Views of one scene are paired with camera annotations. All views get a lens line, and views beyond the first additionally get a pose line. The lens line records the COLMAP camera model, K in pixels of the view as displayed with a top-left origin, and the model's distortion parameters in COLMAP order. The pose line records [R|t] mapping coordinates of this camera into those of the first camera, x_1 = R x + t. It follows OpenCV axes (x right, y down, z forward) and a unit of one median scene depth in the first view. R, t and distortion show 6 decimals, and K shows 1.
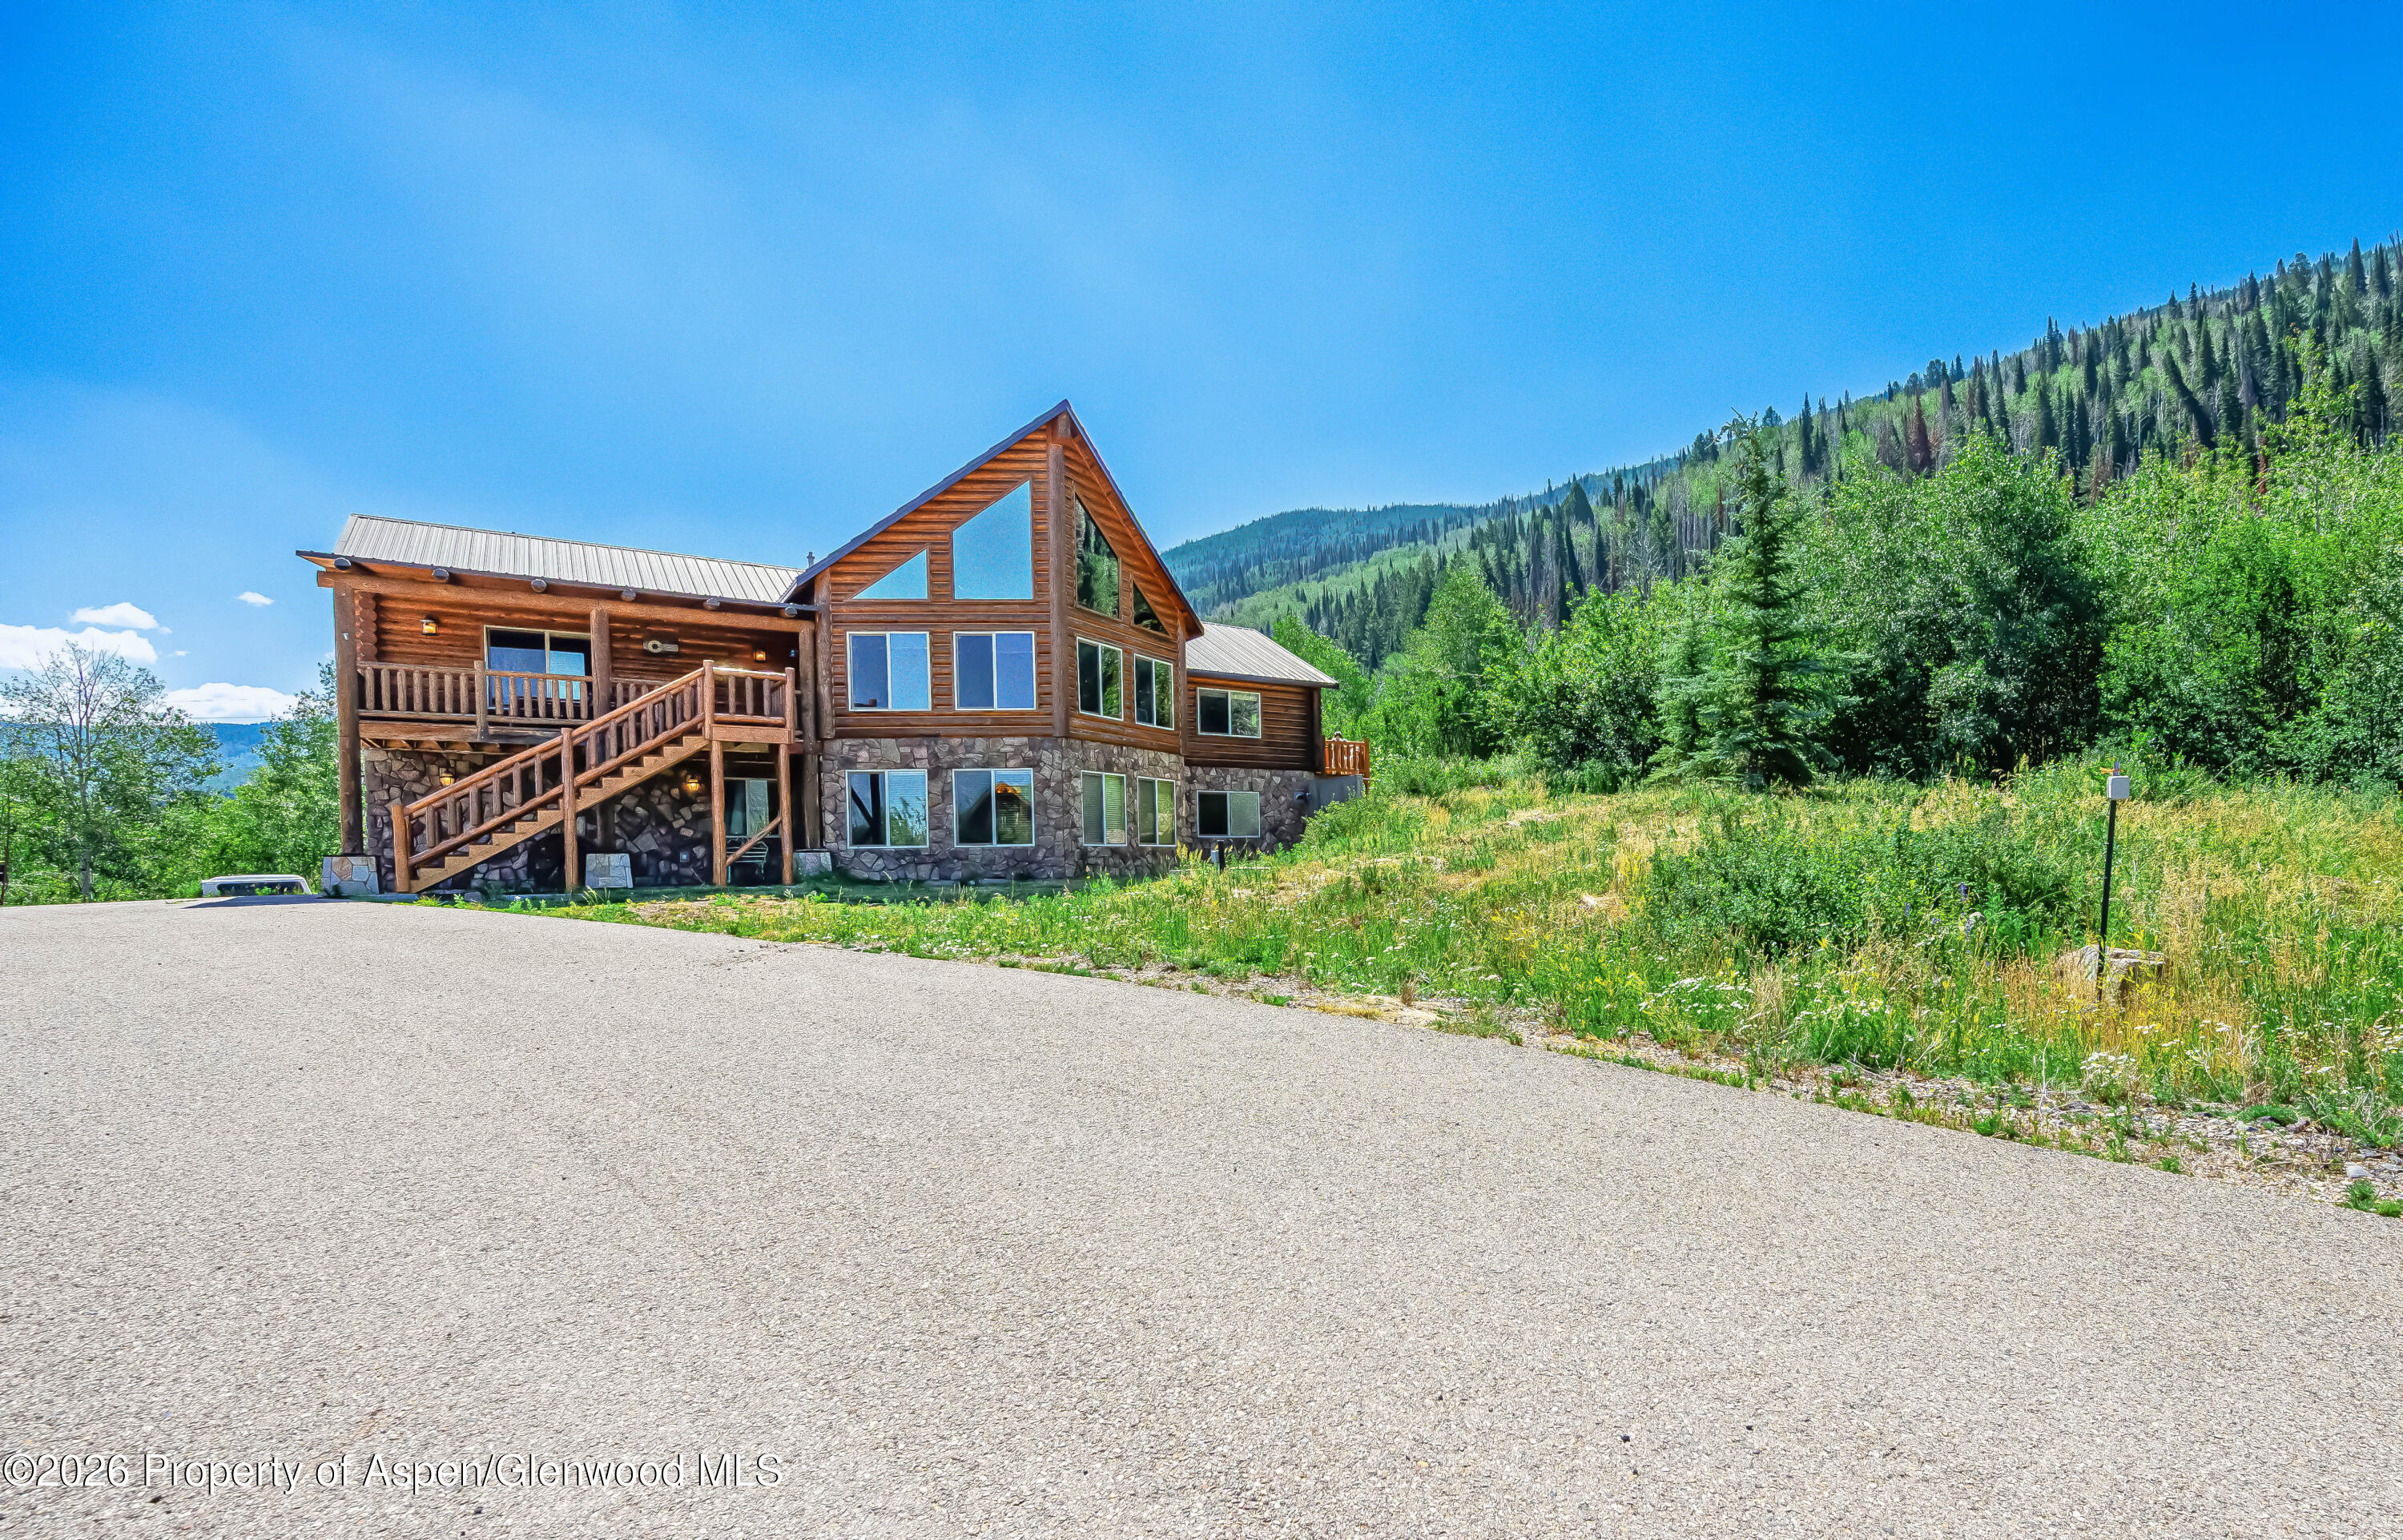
lens RADIAL K [[1212.7, 0, 1454.5], [0, 1212.7, 873.0], [0, 0, 1]] dist [-0.001270, -0.000384]
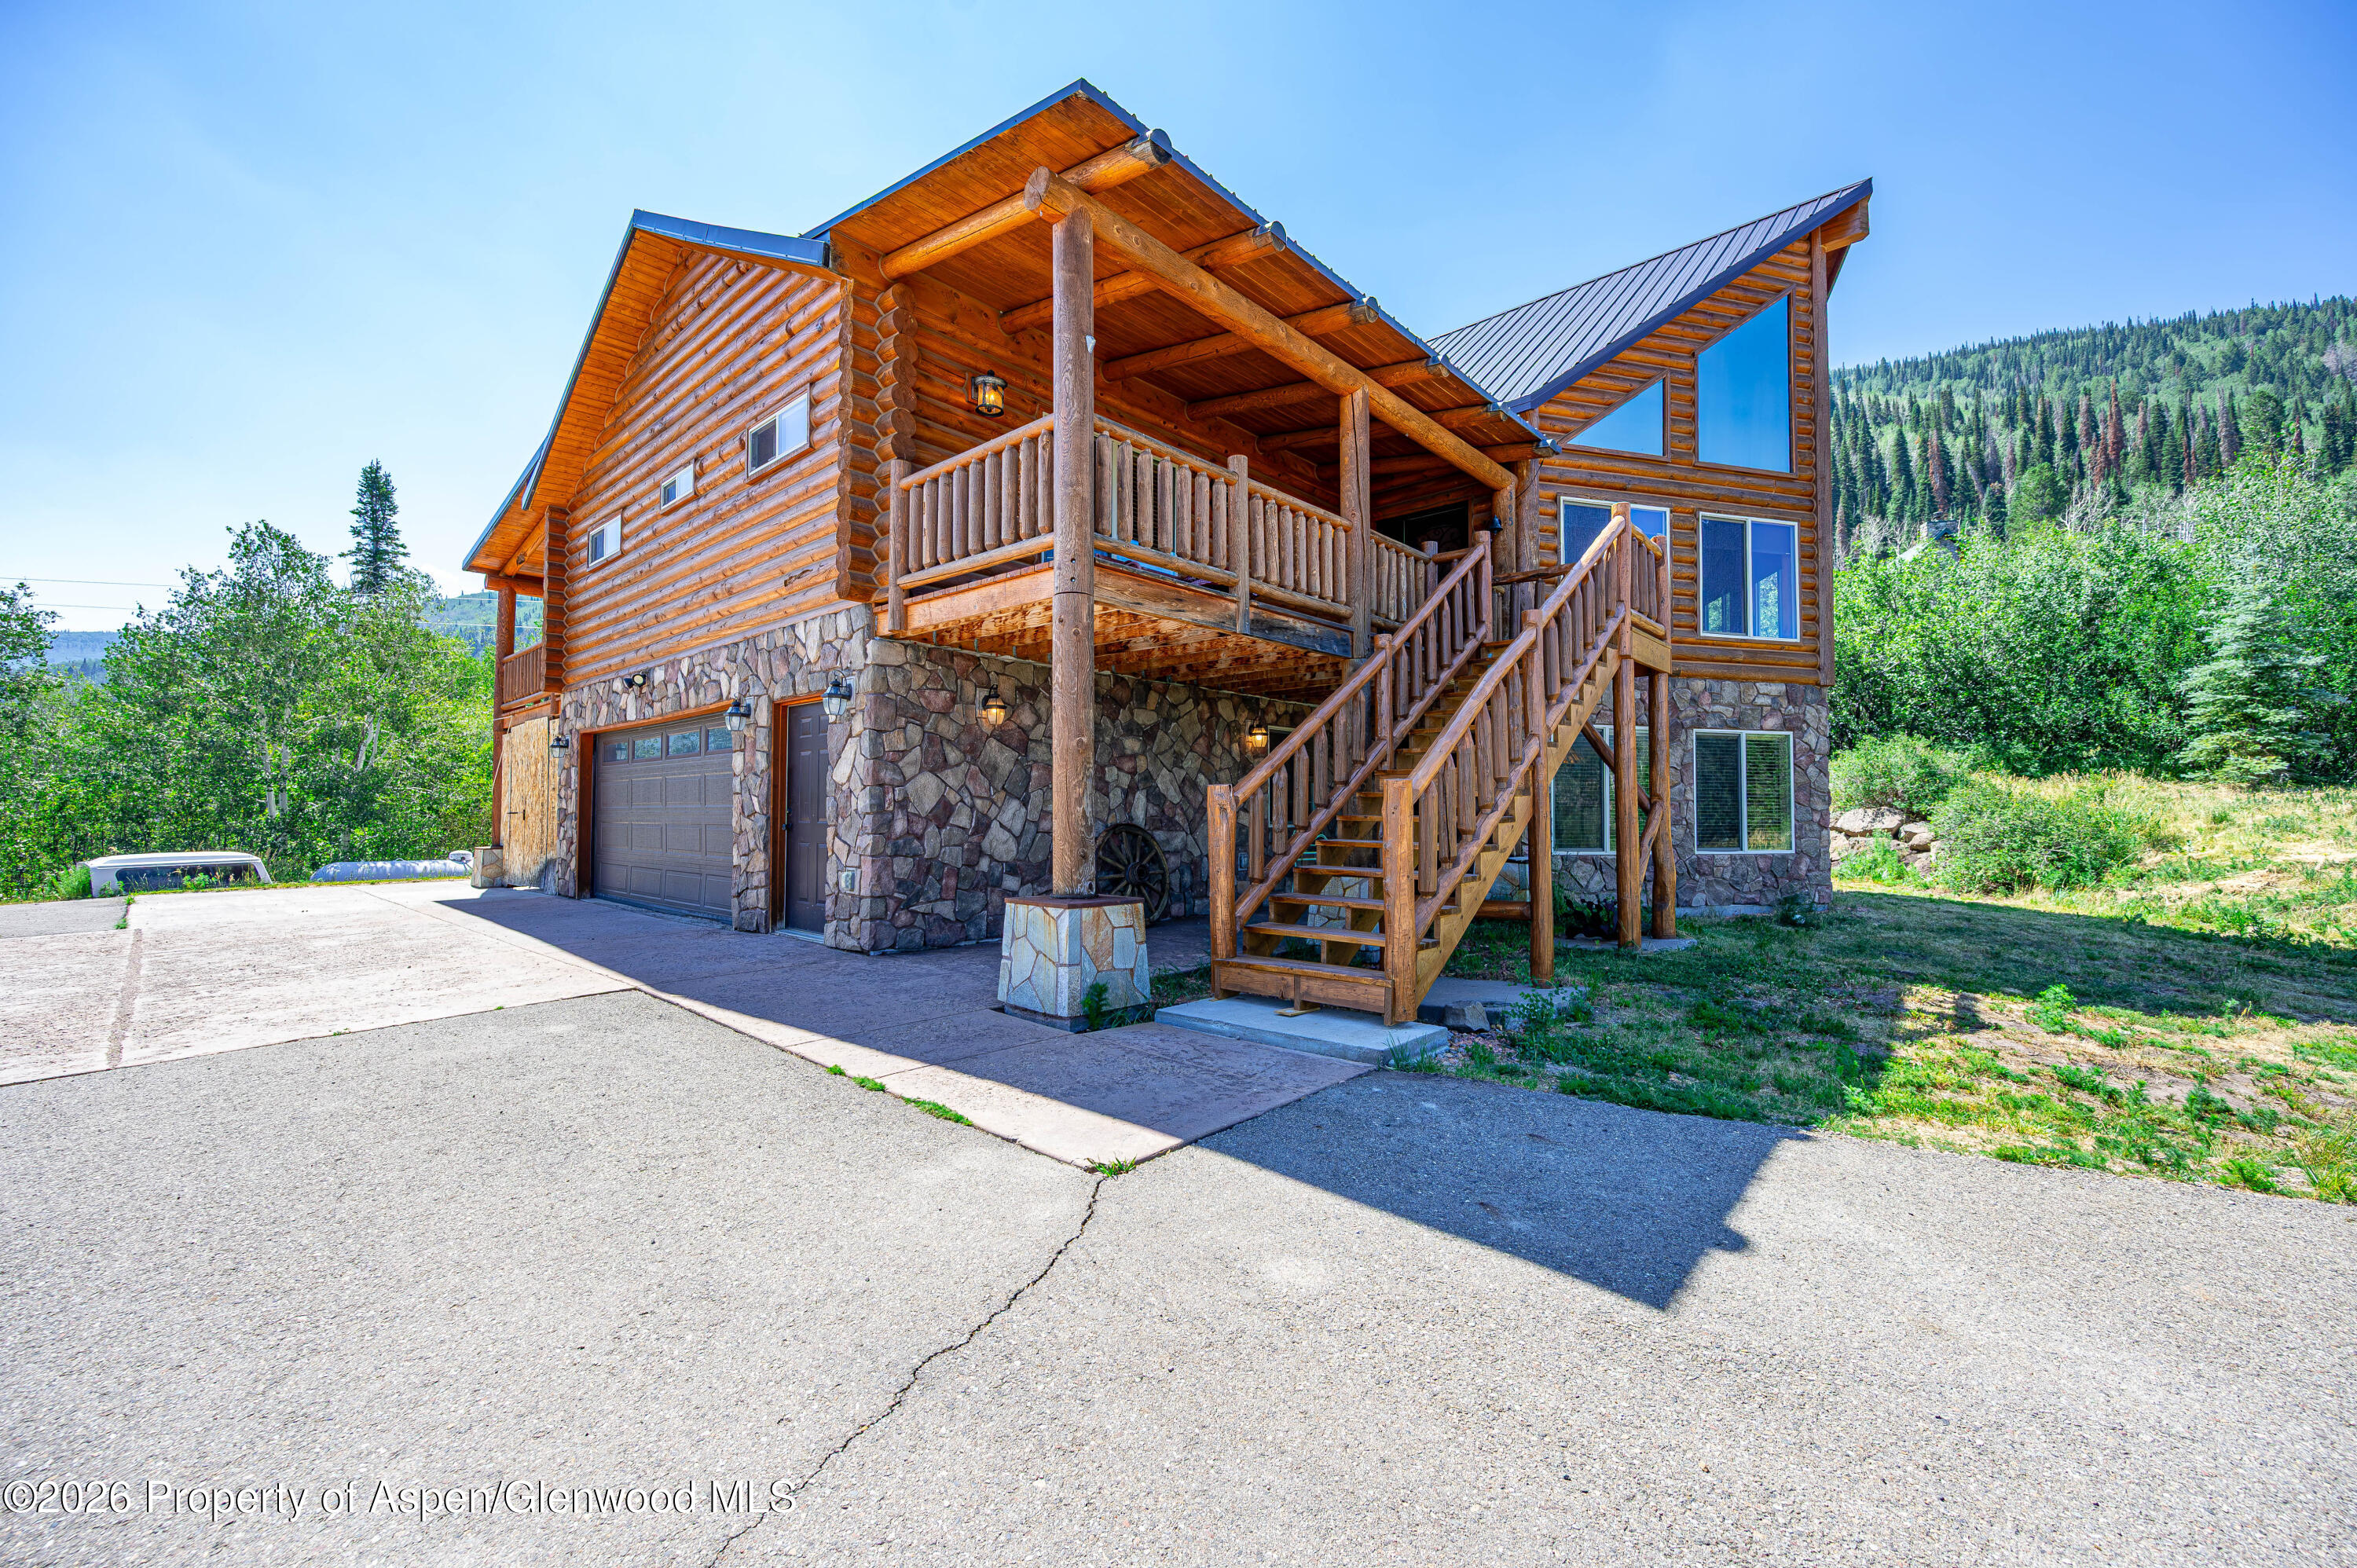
lens RADIAL K [[979.1, 0, 1178.5], [0, 979.1, 784.0], [0, 0, 1]] dist [-0.000490, -0.000013]
pose [[0.983043, 0.028395, 0.181161, -0.762566], [-0.021525, 0.998977, -0.039777, -0.031237], [-0.182105, 0.035203, 0.982649, 0.550458]]
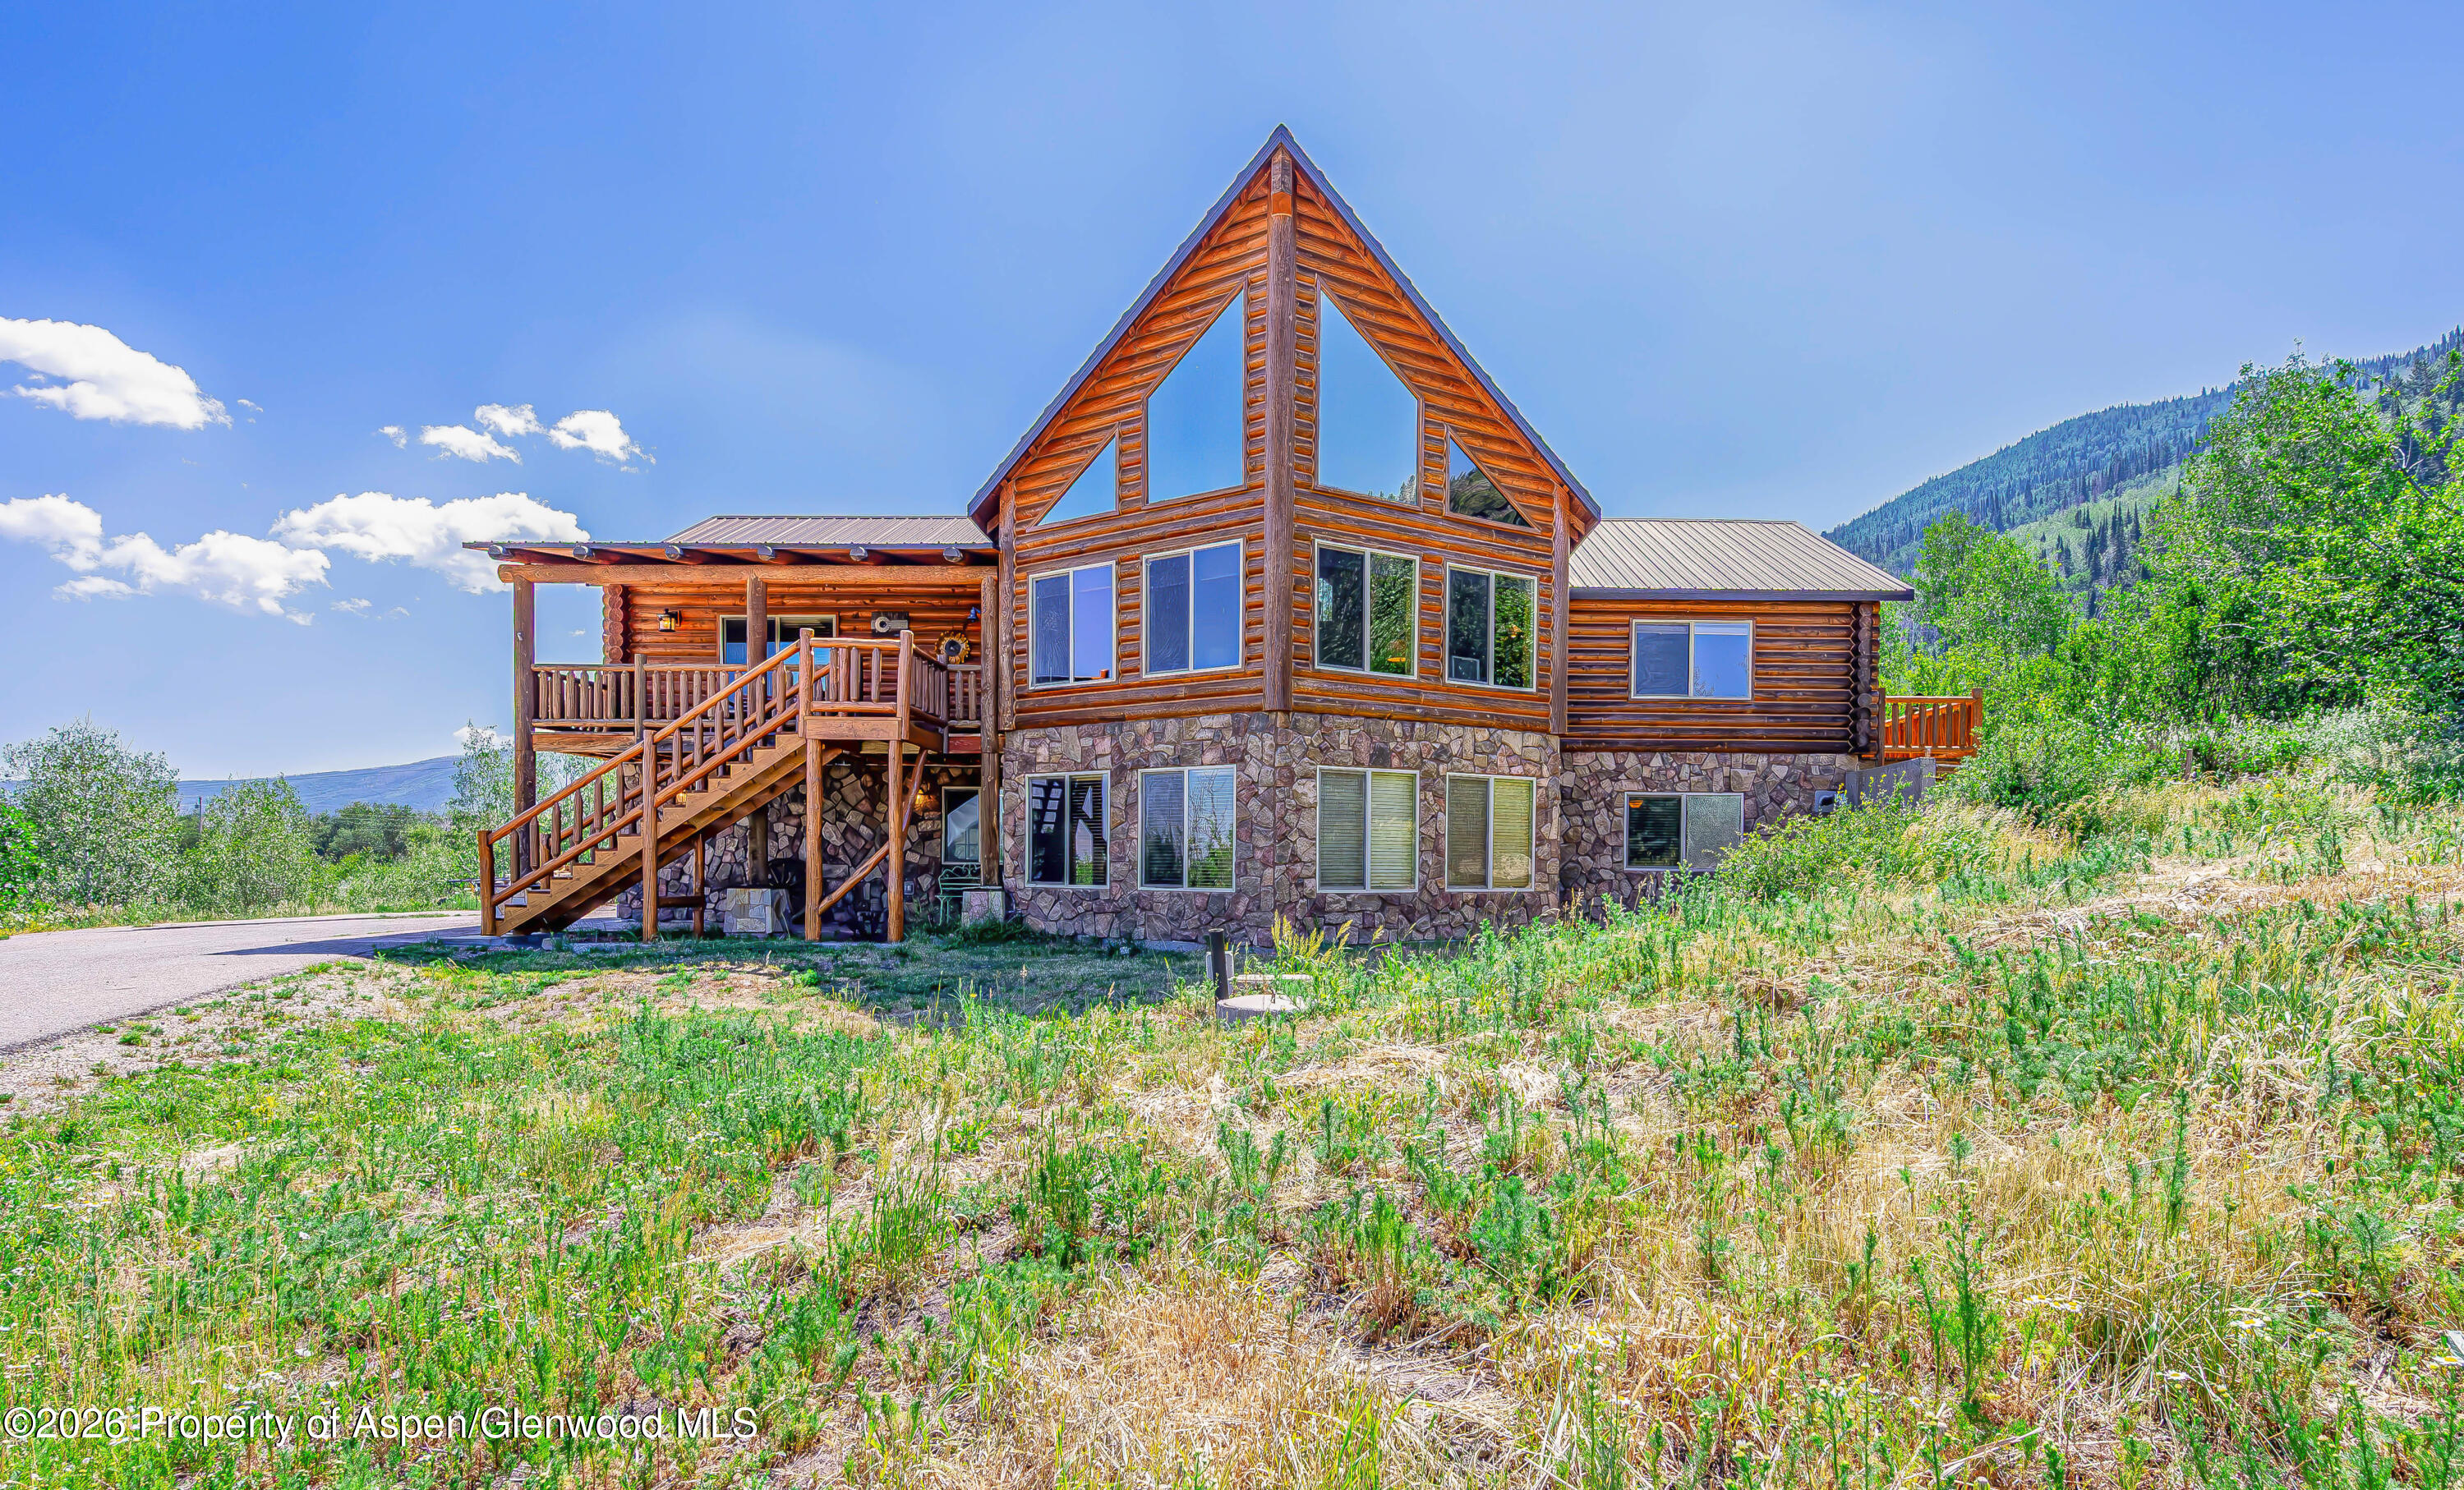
lens RADIAL K [[1272.3, 0, 1242.1], [0, 1272.3, 894.5], [0, 0, 1]] dist [0.000825, -0.002748]
pose [[0.756079, 0.040700, -0.653214, 0.075302], [-0.027576, 0.999159, 0.030336, -0.040703], [0.653900, -0.004923, 0.756565, 0.518113]]
